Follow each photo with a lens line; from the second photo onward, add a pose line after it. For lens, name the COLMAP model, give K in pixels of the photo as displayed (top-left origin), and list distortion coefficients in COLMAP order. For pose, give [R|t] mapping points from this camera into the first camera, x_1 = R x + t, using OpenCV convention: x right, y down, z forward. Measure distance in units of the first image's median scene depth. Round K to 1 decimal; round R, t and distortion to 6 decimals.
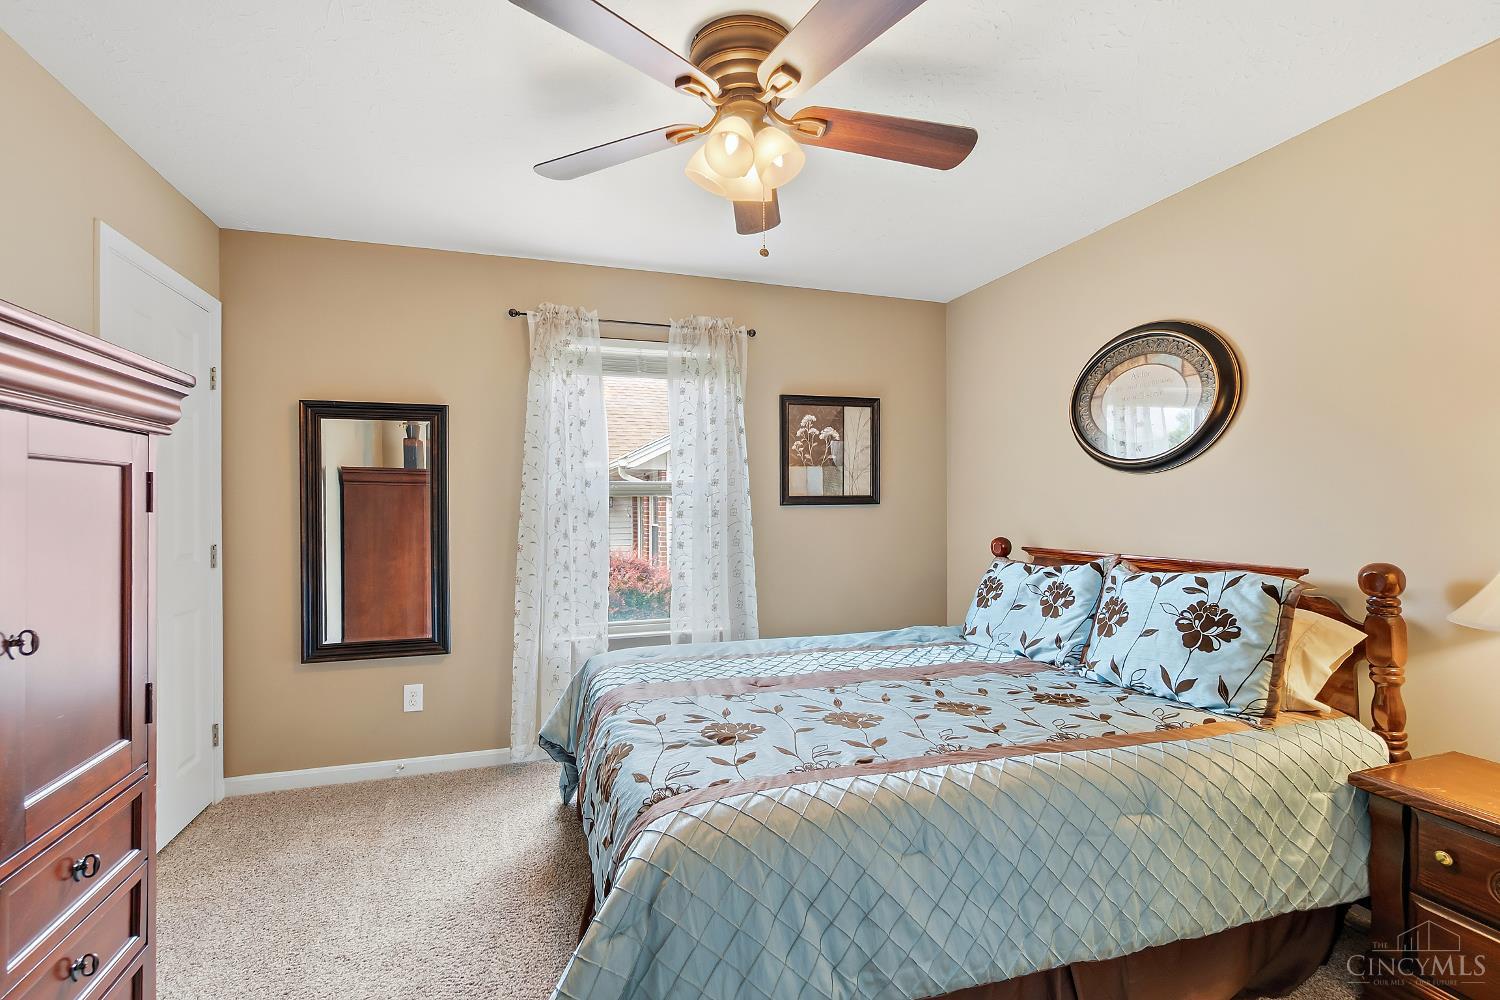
lens RADIAL K [[648.6, 0, 737.2], [0, 648.6, 502.5], [0, 0, 1]] dist [-0.002998, 0.000355]
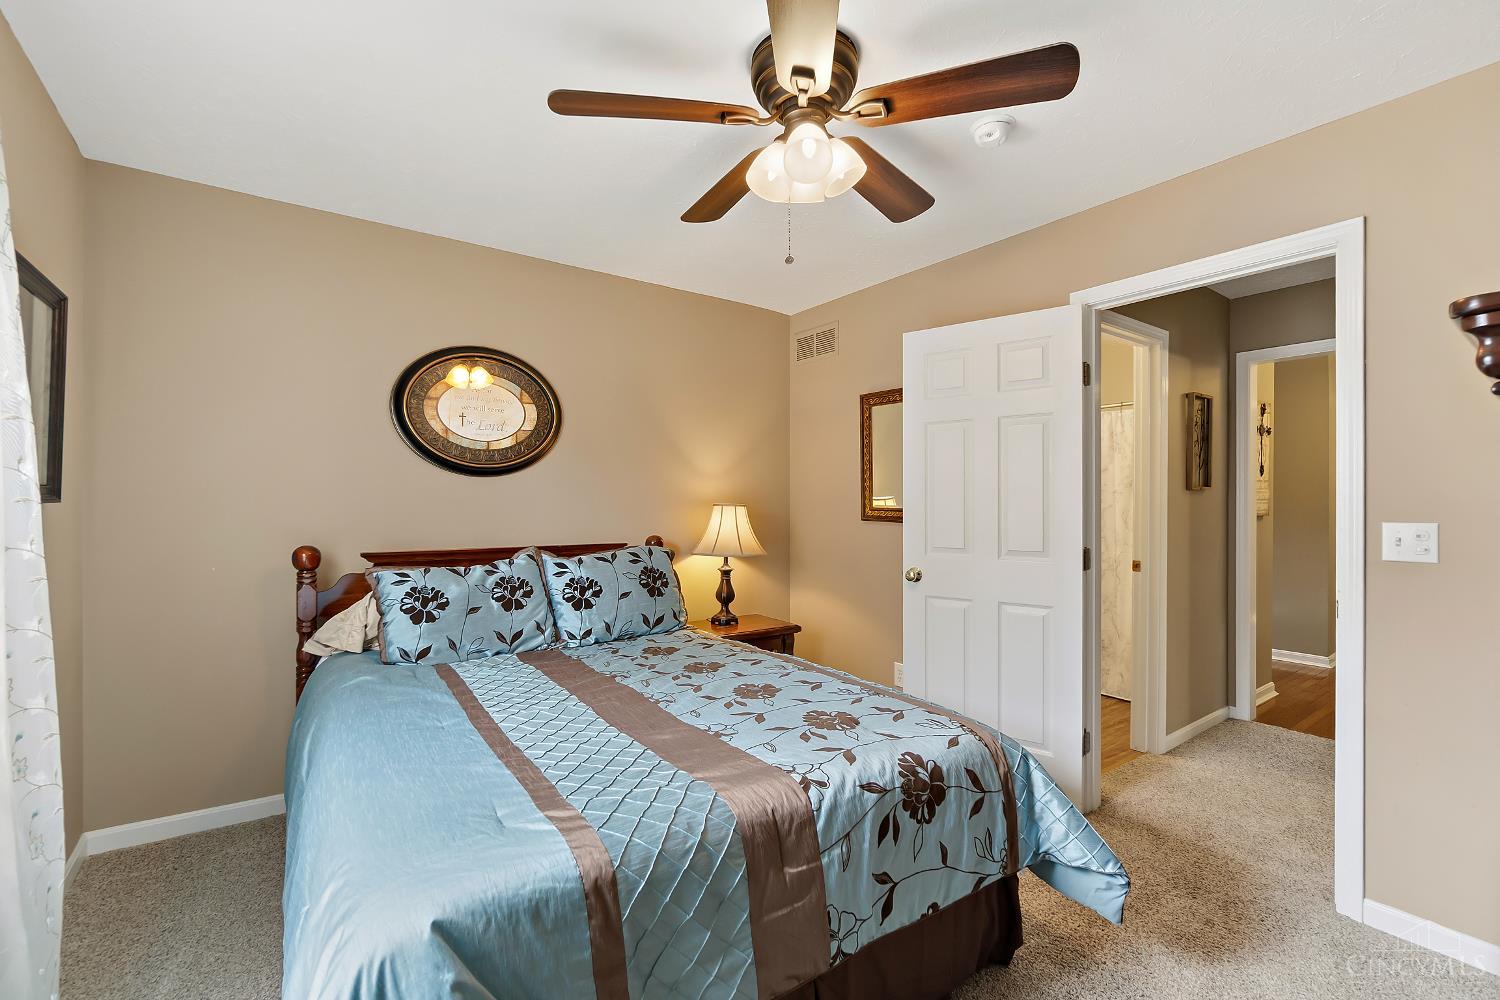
lens RADIAL K [[648.6, 0, 739.8], [0, 648.6, 496.5], [0, 0, 1]] dist [-0.002998, 0.000355]
pose [[-0.284787, 0.011113, 0.958526, -0.767287], [-0.001601, 0.999926, -0.012069, 0.003916], [-0.958590, -0.004972, -0.284748, 1.136240]]
